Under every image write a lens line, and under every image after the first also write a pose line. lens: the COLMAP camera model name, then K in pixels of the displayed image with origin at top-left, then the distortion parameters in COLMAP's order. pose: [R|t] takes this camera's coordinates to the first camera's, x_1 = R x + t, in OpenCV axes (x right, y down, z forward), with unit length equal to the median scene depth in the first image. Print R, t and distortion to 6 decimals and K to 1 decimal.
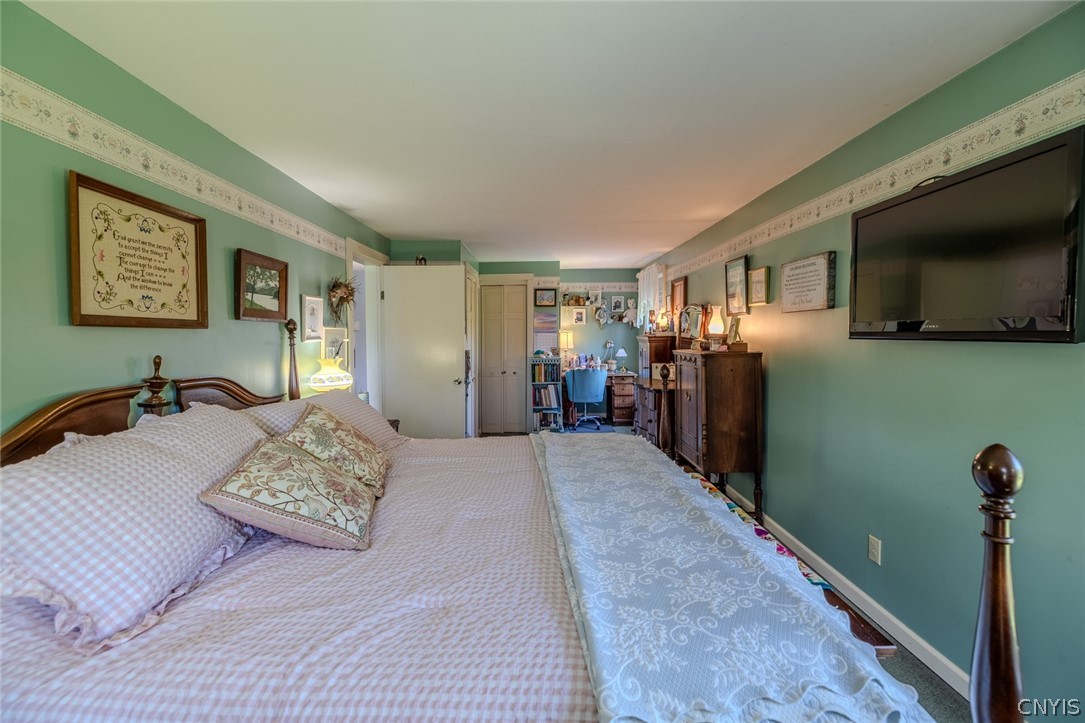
lens RADIAL K [[455.1, 0, 537.4], [0, 455.1, 354.1], [0, 0, 1]] dist [0.000257, -0.000716]
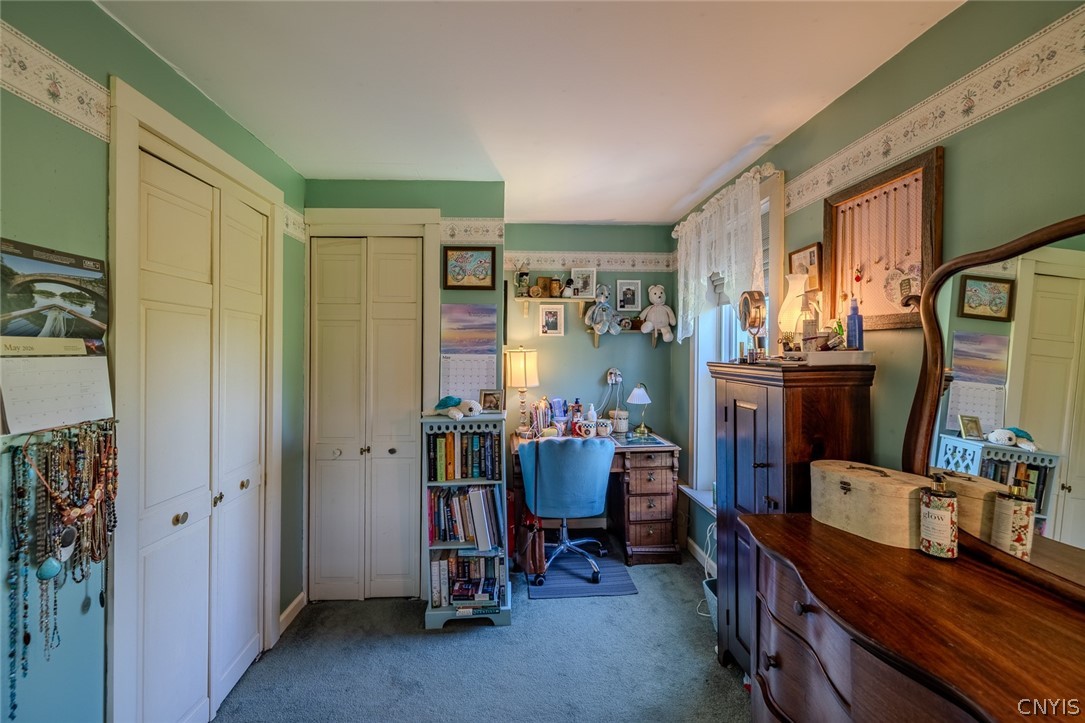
lens RADIAL K [[455.1, 0, 537.4], [0, 455.1, 354.1], [0, 0, 1]] dist [0.000257, -0.000716]
pose [[0.998267, 0.004677, 0.058655, 0.053765], [-0.001924, 0.998897, -0.046916, -0.025760], [-0.058810, 0.046722, 0.997175, 0.568500]]
